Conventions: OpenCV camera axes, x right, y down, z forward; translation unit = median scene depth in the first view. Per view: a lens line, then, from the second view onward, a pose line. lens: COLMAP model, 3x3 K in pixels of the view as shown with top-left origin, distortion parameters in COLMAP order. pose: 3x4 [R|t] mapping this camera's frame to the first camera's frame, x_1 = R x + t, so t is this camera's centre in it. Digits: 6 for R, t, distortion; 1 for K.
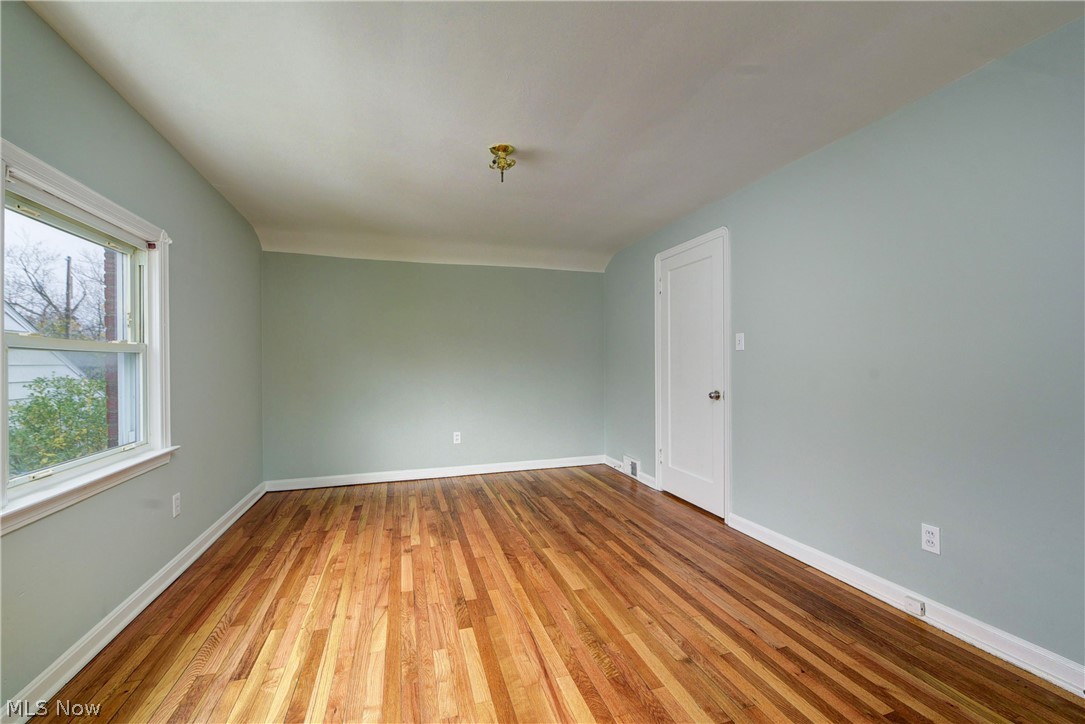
lens RADIAL K [[432.8, 0, 541.7], [0, 432.8, 366.0], [0, 0, 1]] dist [-0.008504, -0.001484]
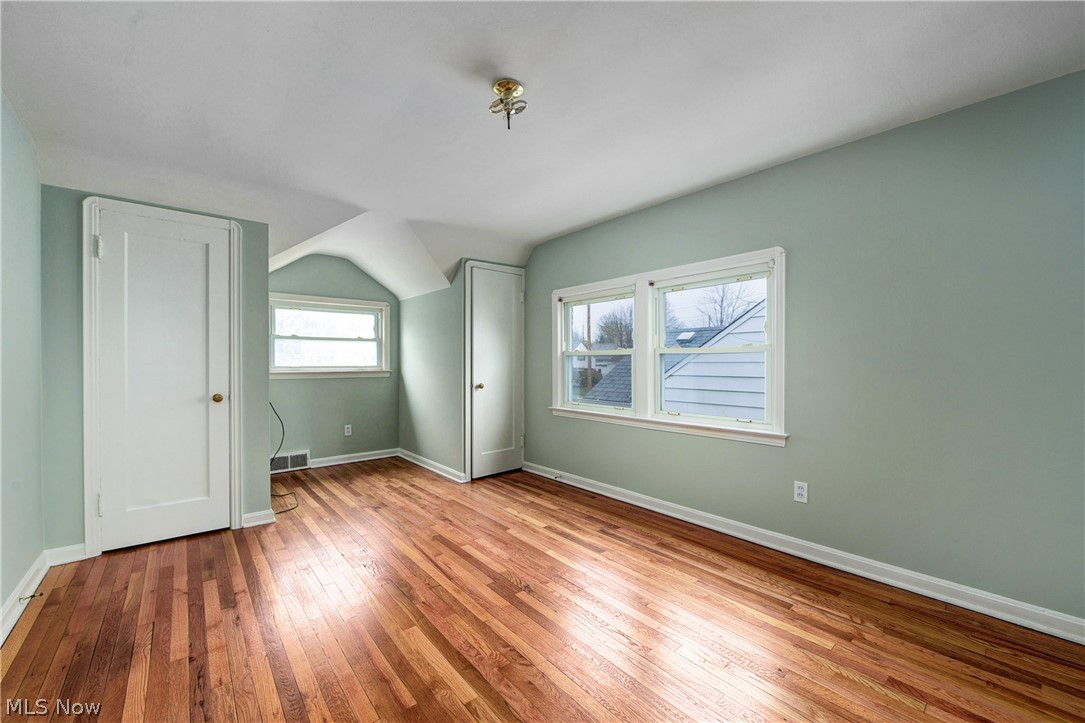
lens RADIAL K [[432.8, 0, 534.4], [0, 432.8, 360.8], [0, 0, 1]] dist [-0.008504, -0.001484]
pose [[-0.933515, 0.007004, -0.358470, 0.158864], [0.004231, 0.999955, 0.008521, -0.014093], [0.358514, 0.006438, -0.933502, 1.891632]]
